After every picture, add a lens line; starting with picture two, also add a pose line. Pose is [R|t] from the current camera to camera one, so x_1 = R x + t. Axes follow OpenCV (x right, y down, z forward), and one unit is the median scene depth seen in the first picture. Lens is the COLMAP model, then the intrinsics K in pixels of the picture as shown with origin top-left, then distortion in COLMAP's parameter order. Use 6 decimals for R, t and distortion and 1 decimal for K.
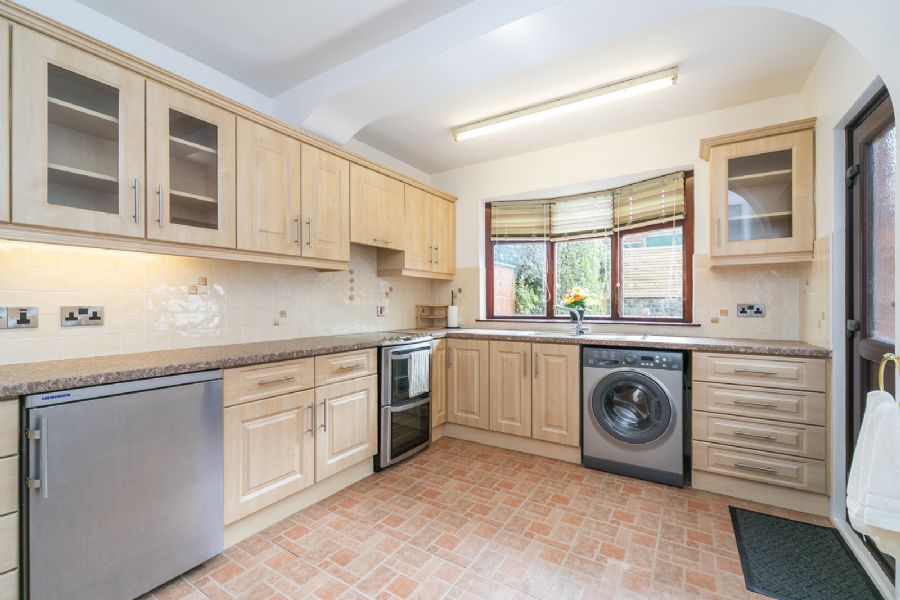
lens RADIAL K [[383.6, 0, 447.5], [0, 383.6, 303.2], [0, 0, 1]] dist [0.002944, 0.000162]
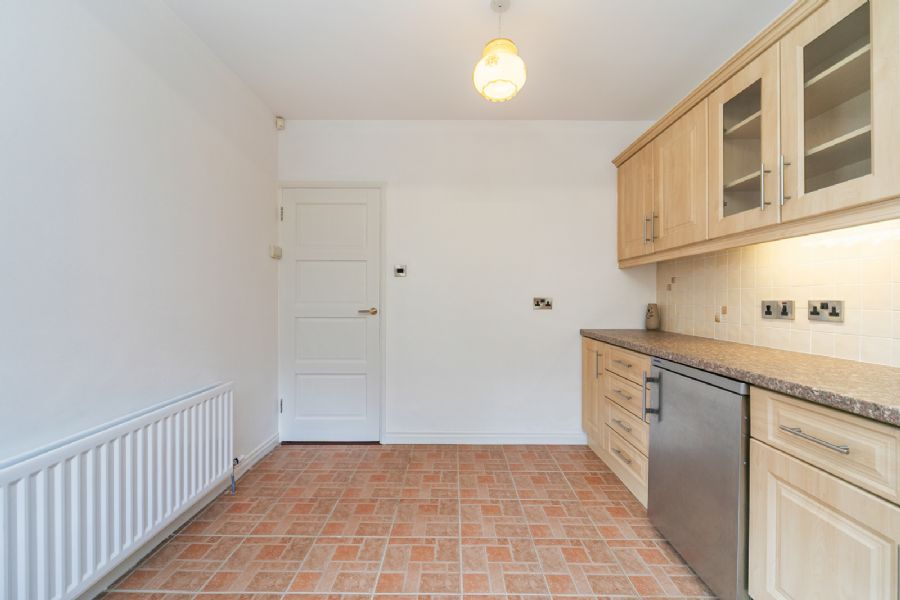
lens RADIAL K [[371.7, 0, 448.5], [0, 371.7, 299.2], [0, 0, 1]] dist [0.000498, 0.000068]
pose [[-0.849776, -0.000774, -0.527143, 0.218324], [-0.002412, 0.999994, 0.002420, 0.003439], [0.527138, 0.003328, -0.849773, 0.957630]]
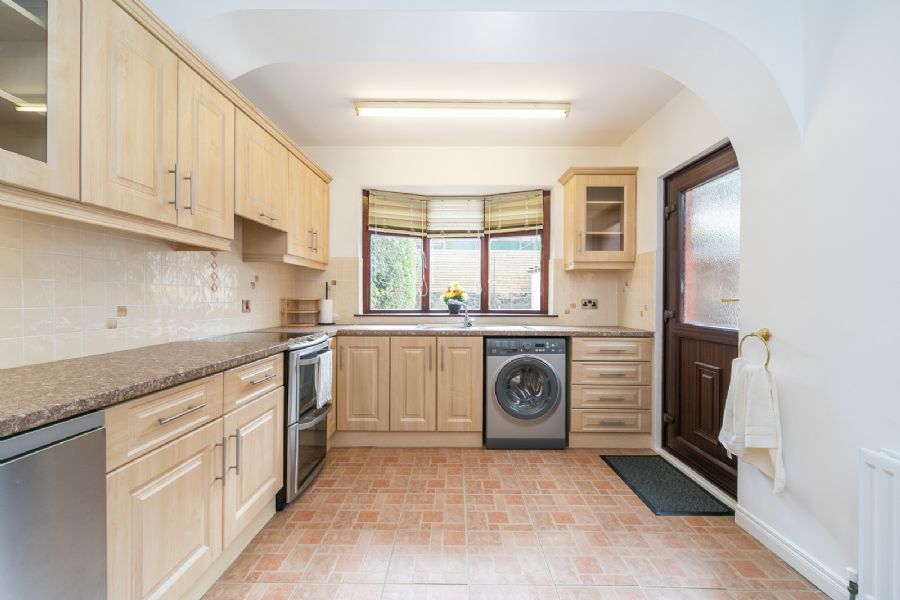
lens RADIAL K [[371.7, 0, 448.5], [0, 371.7, 299.2], [0, 0, 1]] dist [0.000498, 0.000068]
pose [[0.848985, 0.004746, 0.528396, -0.323090], [-0.007905, 0.999962, 0.003720, 0.001469], [-0.528358, -0.007335, 0.848990, 0.188974]]
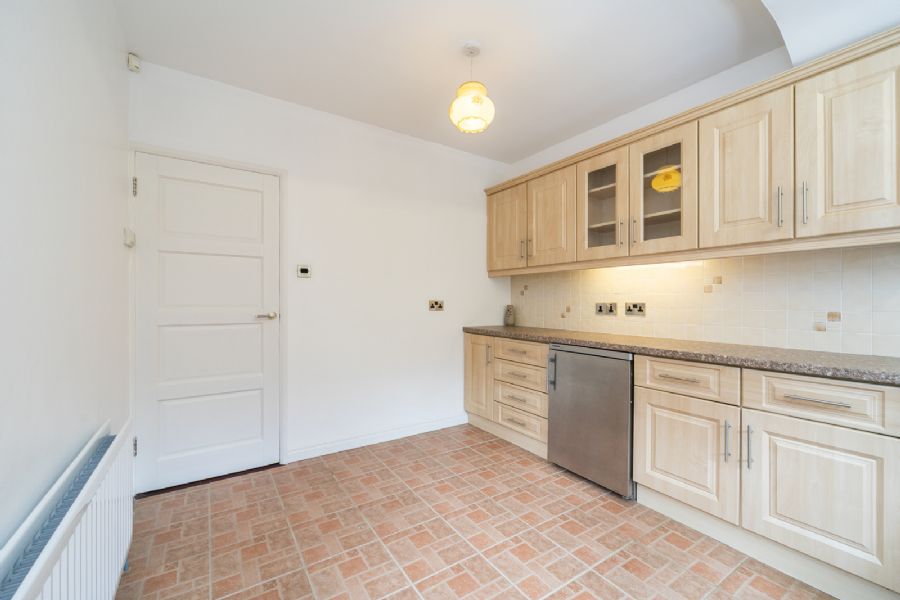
lens RADIAL K [[372.5, 0, 449.8], [0, 372.5, 303.4], [0, 0, 1]] dist [-0.000312, -0.000120]
pose [[-0.407998, 0.005155, -0.912968, 0.554206], [-0.003578, 0.999967, 0.007245, 0.001097], [0.912976, 0.006223, -0.407966, 0.694263]]
